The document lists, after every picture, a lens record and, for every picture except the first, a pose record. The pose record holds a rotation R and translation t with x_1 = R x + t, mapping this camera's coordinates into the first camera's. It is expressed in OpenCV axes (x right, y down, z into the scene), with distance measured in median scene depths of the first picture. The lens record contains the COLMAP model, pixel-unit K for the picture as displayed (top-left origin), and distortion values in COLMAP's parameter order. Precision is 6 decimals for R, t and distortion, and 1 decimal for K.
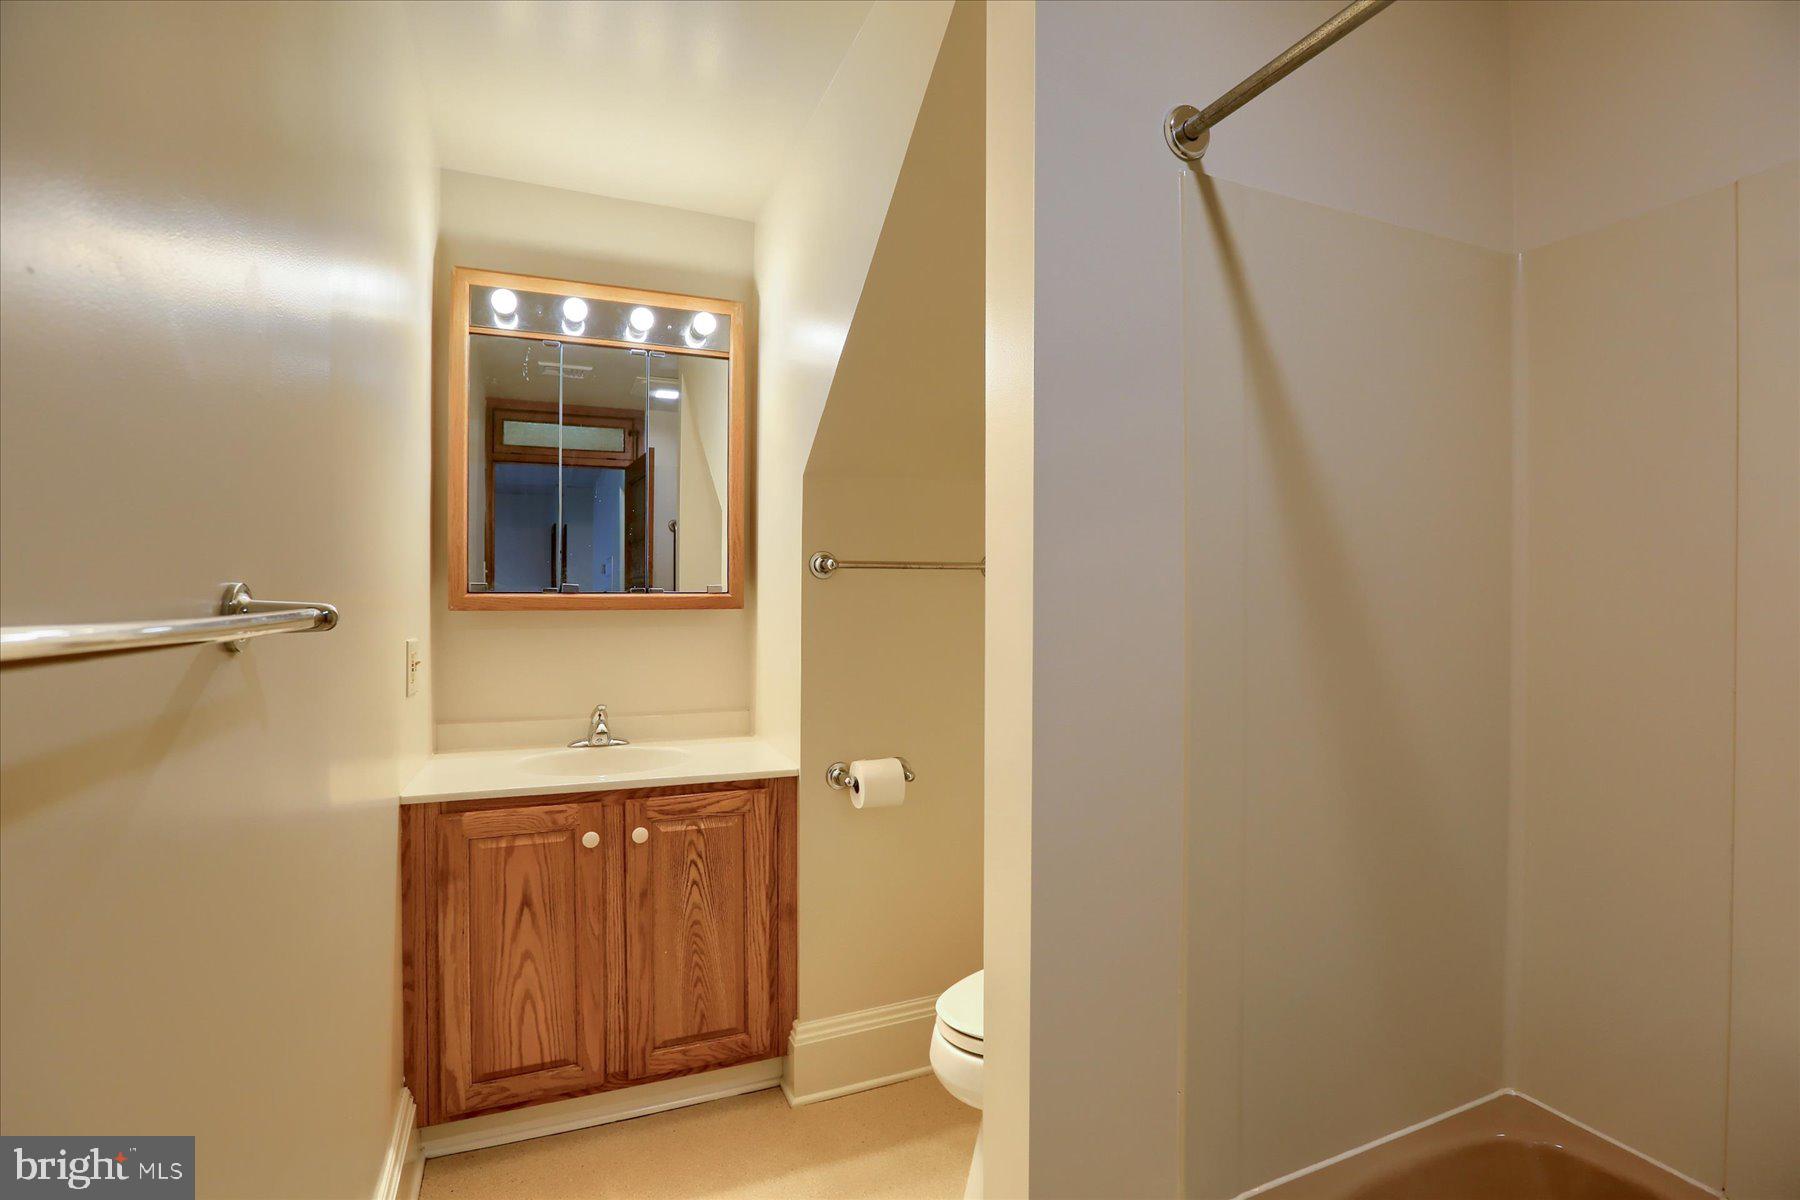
lens RADIAL K [[847.7, 0, 900.9], [0, 847.7, 597.5], [0, 0, 1]] dist [-0.060551, 0.028702]
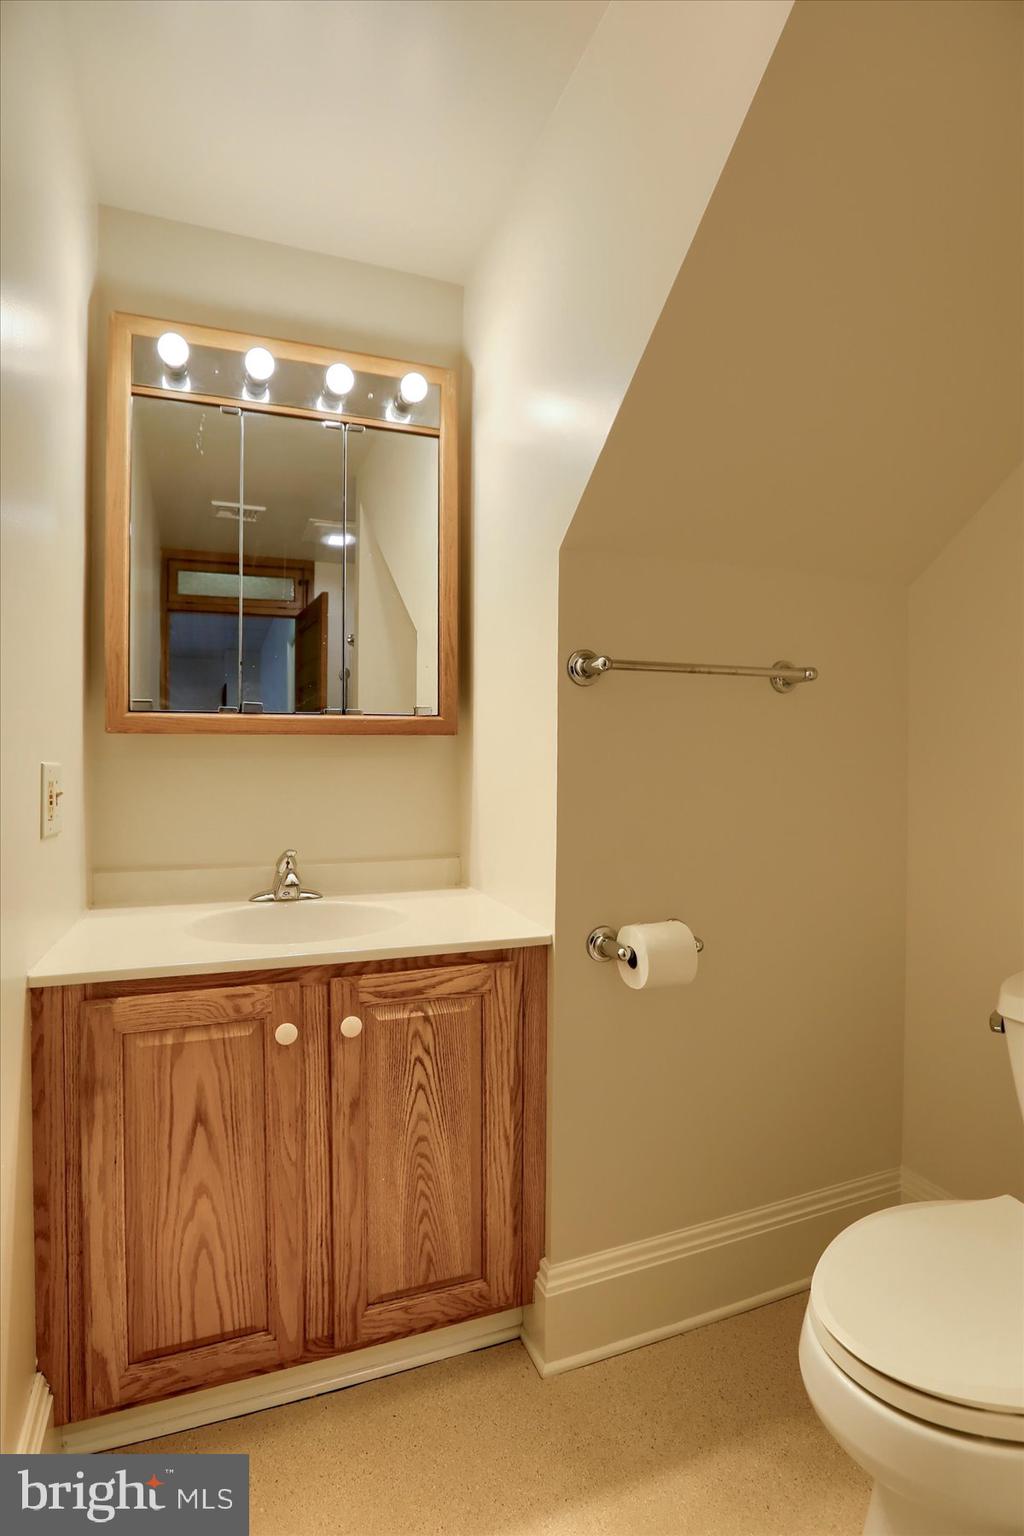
lens RADIAL K [[739.8, 0, 485.5], [0, 739.8, 758.1], [0, 0, 1]] dist [-0.054107, 0.020123]
pose [[0.998785, -0.000846, -0.049279, -0.155419], [0.000951, 0.999997, 0.002113, 0.043110], [0.049277, -0.002158, 0.998783, 0.348470]]
